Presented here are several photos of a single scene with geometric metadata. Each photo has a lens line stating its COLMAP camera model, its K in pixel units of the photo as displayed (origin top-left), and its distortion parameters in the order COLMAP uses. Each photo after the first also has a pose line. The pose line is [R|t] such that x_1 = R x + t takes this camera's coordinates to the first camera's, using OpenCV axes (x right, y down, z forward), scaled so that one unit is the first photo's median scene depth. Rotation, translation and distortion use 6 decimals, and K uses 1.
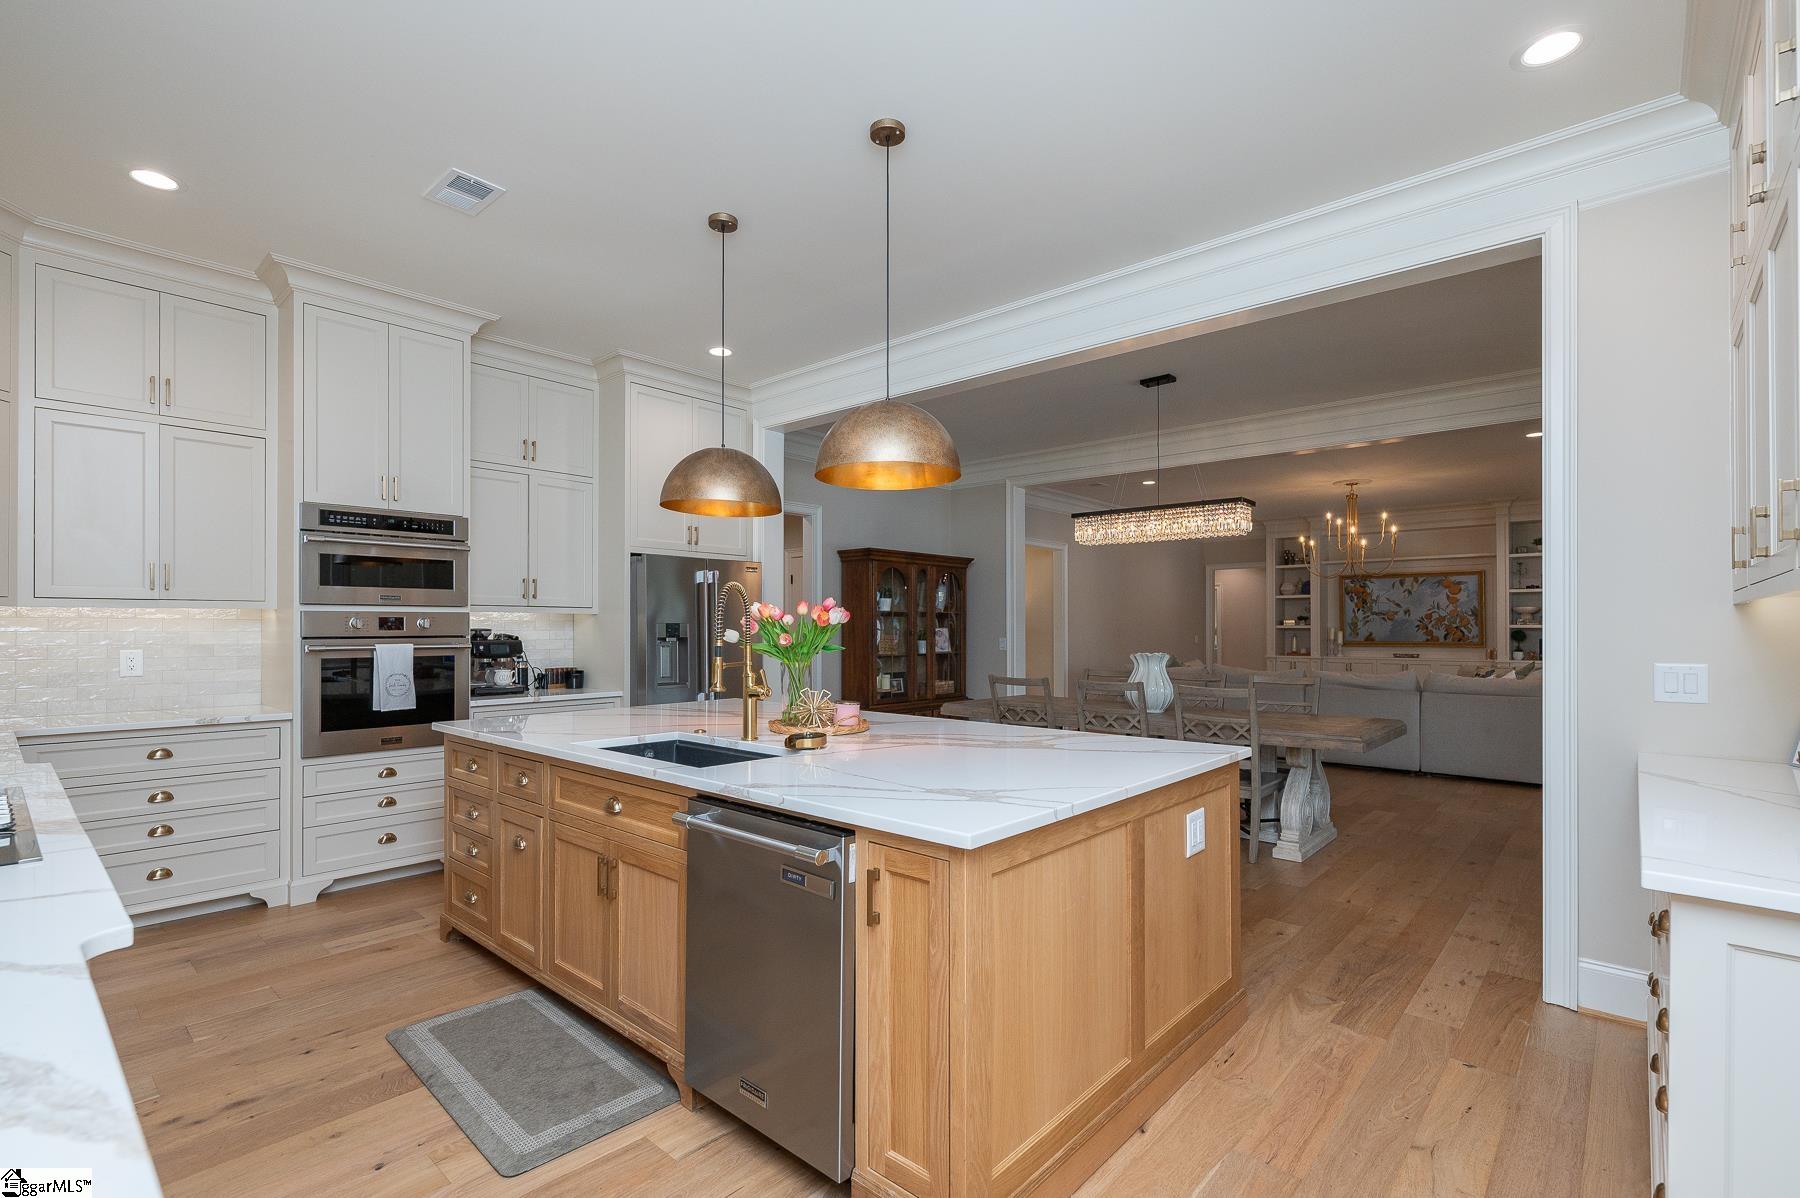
lens RADIAL K [[821.2, 0, 891.2], [0, 821.2, 610.1], [0, 0, 1]] dist [0.002139, 0.000201]
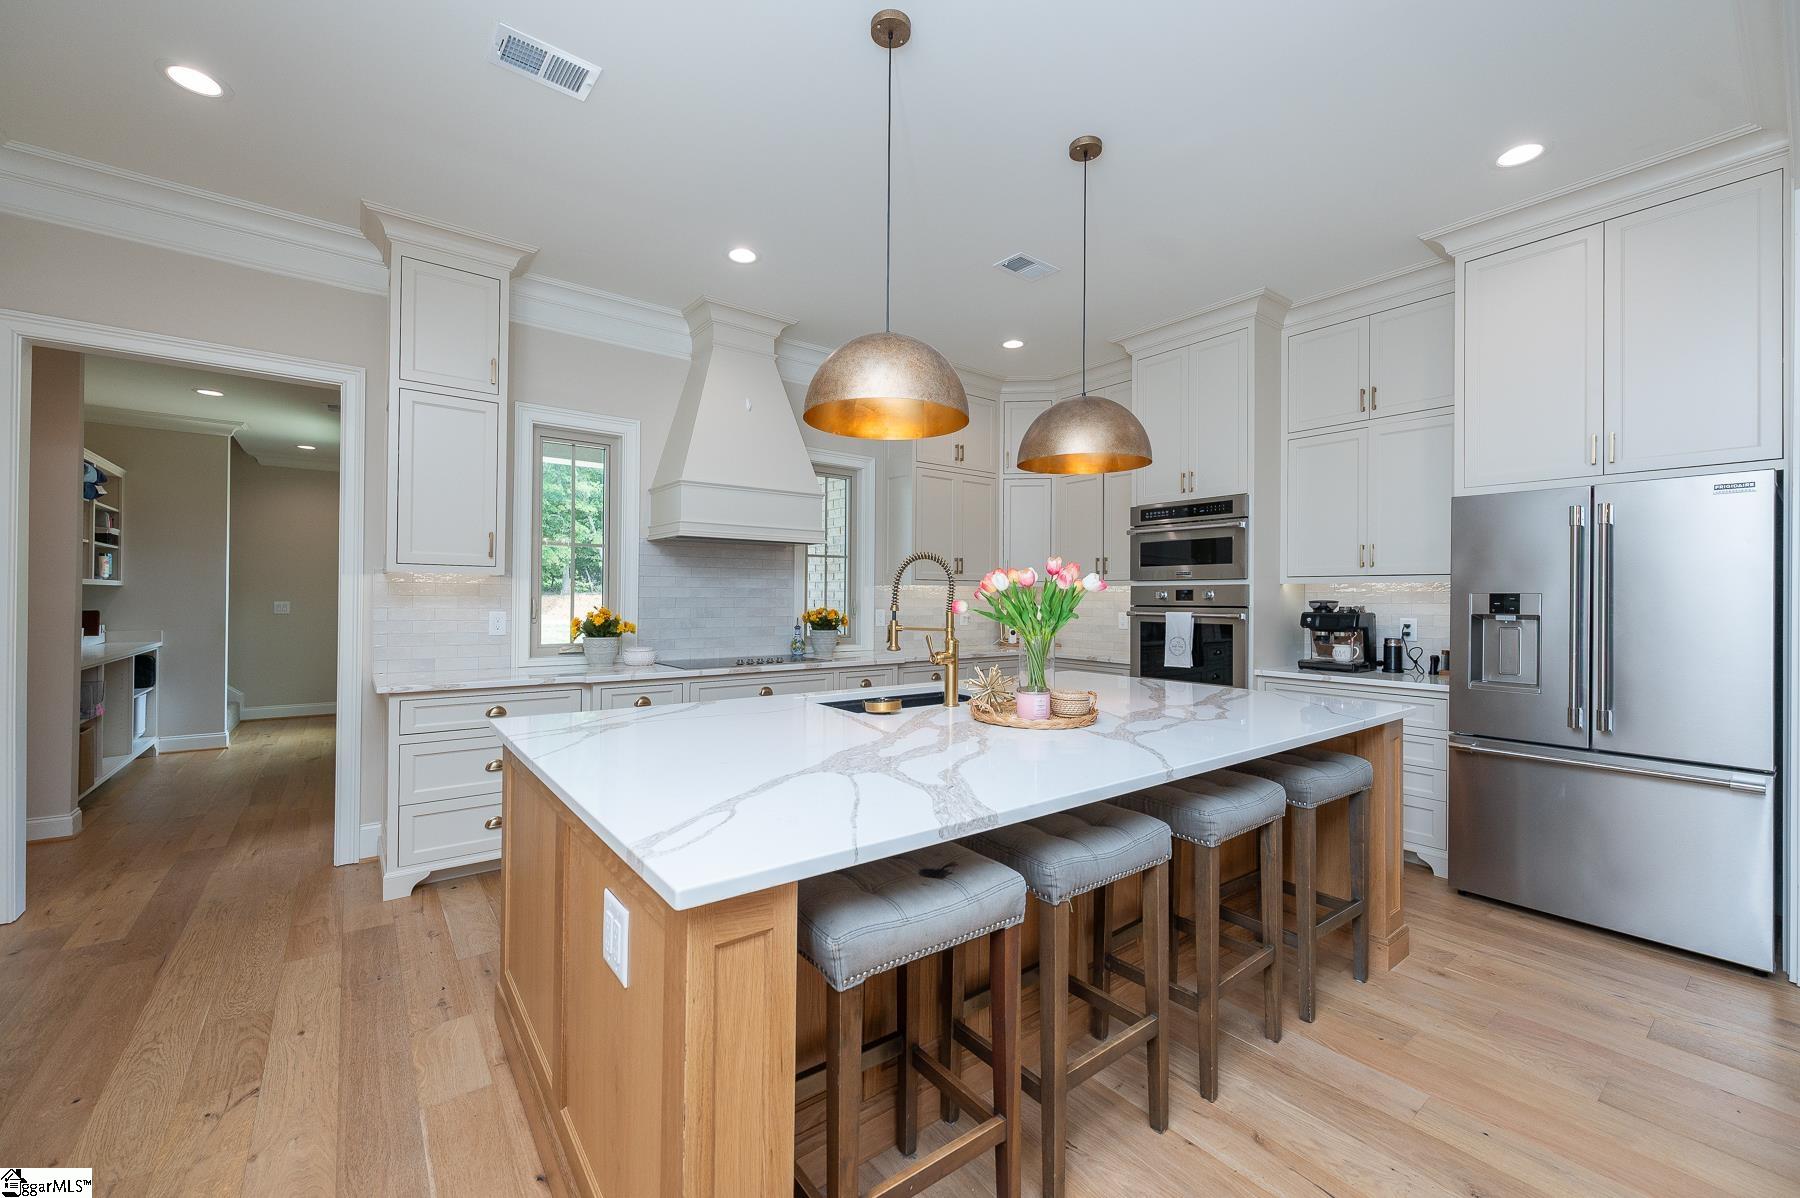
lens RADIAL K [[729.5, 0, 900.0], [0, 729.5, 599.0], [0, 0, 1]] dist [-0.001037, -0.000058]
pose [[-0.184028, -0.002193, -0.982919, 0.523758], [0.012983, 0.999905, -0.004661, 0.022083], [0.982835, -0.013619, -0.183982, 0.798461]]
